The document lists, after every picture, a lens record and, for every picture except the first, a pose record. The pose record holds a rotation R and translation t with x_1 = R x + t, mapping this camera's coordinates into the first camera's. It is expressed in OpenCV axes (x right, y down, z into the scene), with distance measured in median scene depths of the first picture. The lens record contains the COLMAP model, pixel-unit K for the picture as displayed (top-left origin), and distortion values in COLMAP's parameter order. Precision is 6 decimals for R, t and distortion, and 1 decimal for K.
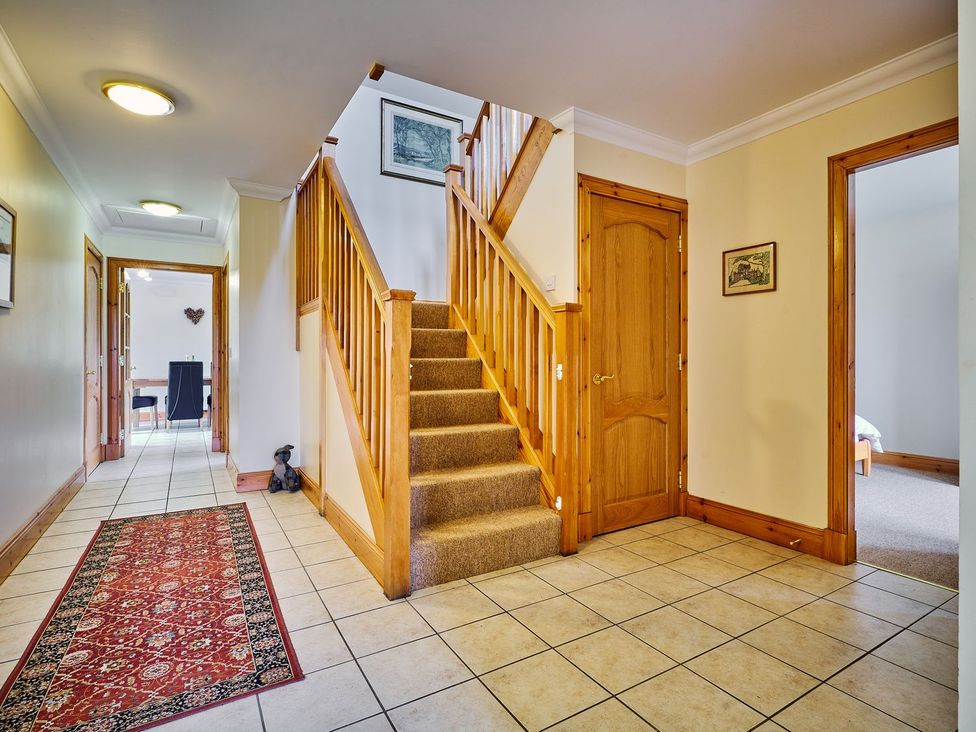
lens RADIAL K [[491.9, 0, 494.7], [0, 491.9, 360.3], [0, 0, 1]] dist [-0.000535, -0.000283]
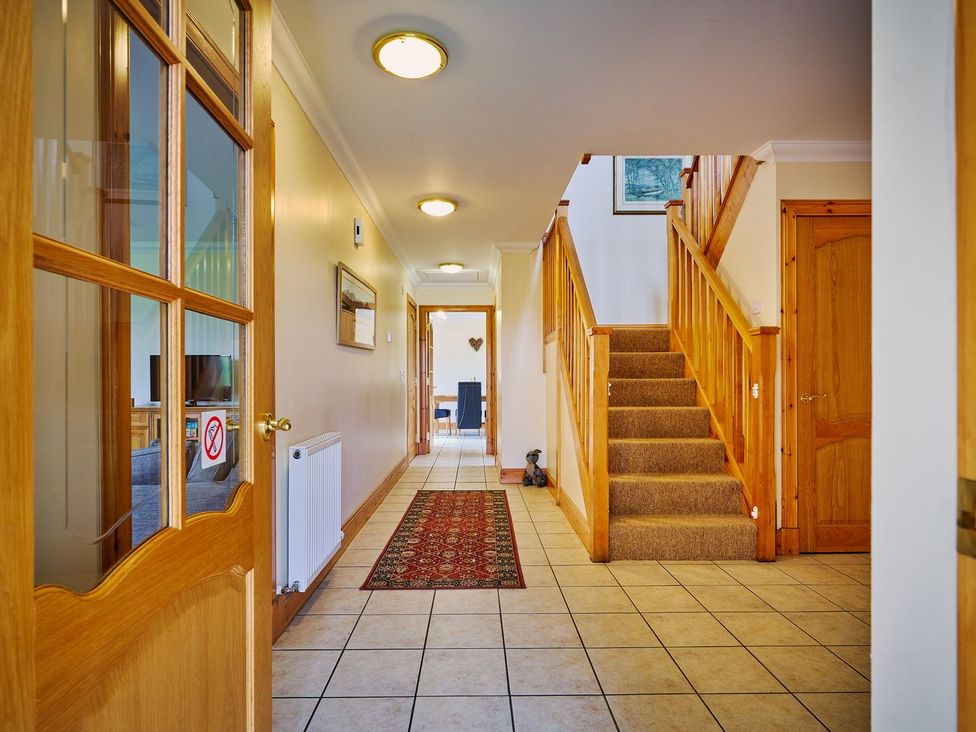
lens RADIAL K [[489.9, 0, 486.1], [0, 489.9, 380.1], [0, 0, 1]] dist [0.000454, -0.000016]
pose [[0.862867, -0.003735, -0.505417, 0.128890], [0.003342, 0.999993, -0.001684, -0.000122], [0.505420, -0.000236, 0.862874, -0.174838]]
